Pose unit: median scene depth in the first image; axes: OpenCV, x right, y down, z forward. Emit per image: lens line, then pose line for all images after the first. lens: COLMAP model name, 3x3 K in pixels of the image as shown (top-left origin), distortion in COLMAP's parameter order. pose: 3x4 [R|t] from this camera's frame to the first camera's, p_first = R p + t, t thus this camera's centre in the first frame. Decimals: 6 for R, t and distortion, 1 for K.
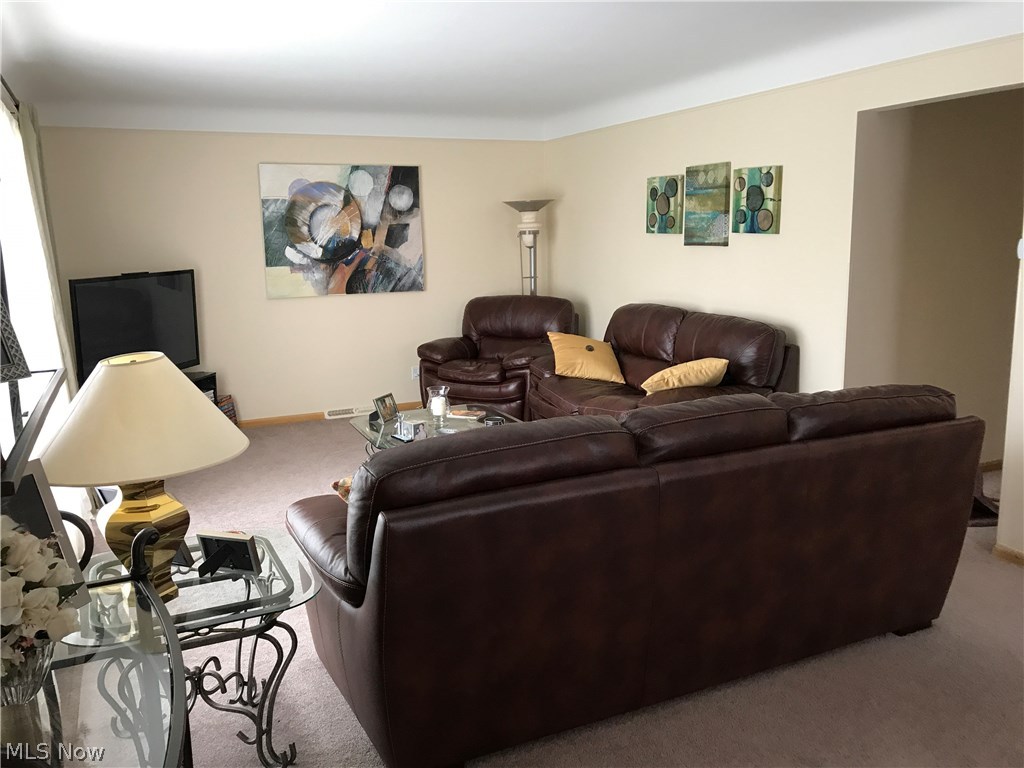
lens RADIAL K [[848.5, 0, 511.5], [0, 848.5, 392.8], [0, 0, 1]] dist [0.017505, -0.028740]
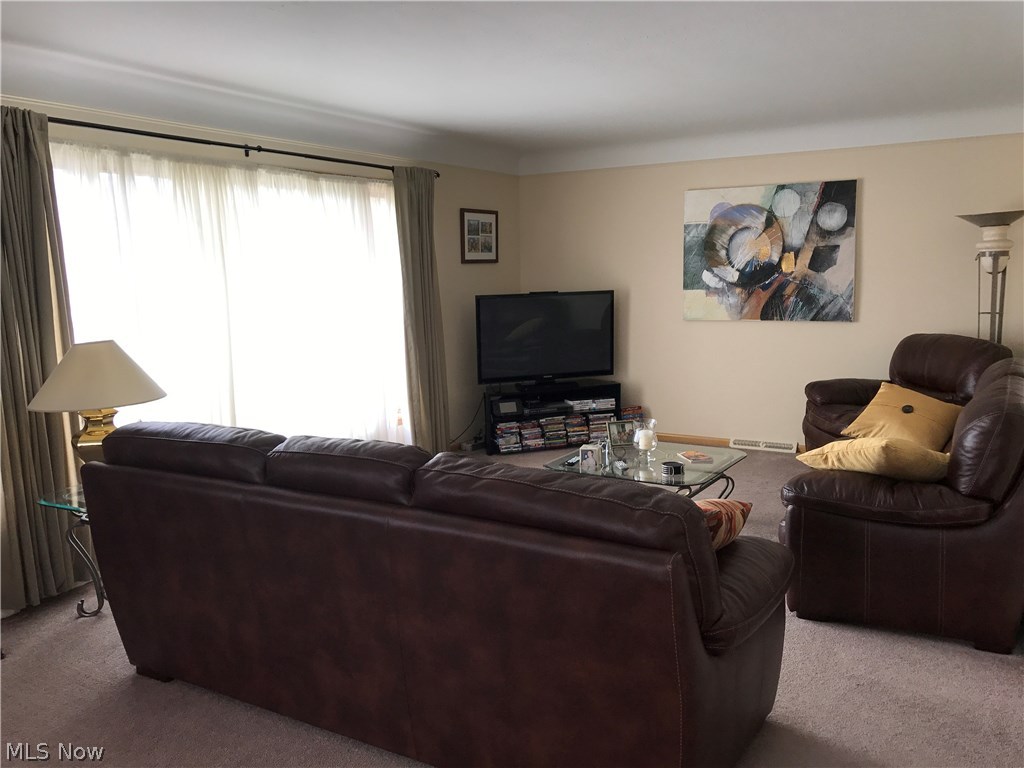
lens RADIAL K [[848.5, 0, 477.1], [0, 848.5, 381.3], [0, 0, 1]] dist [0.017505, -0.028740]
pose [[0.548723, 0.118704, -0.827534, 0.431264], [-0.141908, 0.988728, 0.047730, -0.049744], [0.823872, 0.091244, 0.559384, 0.217043]]
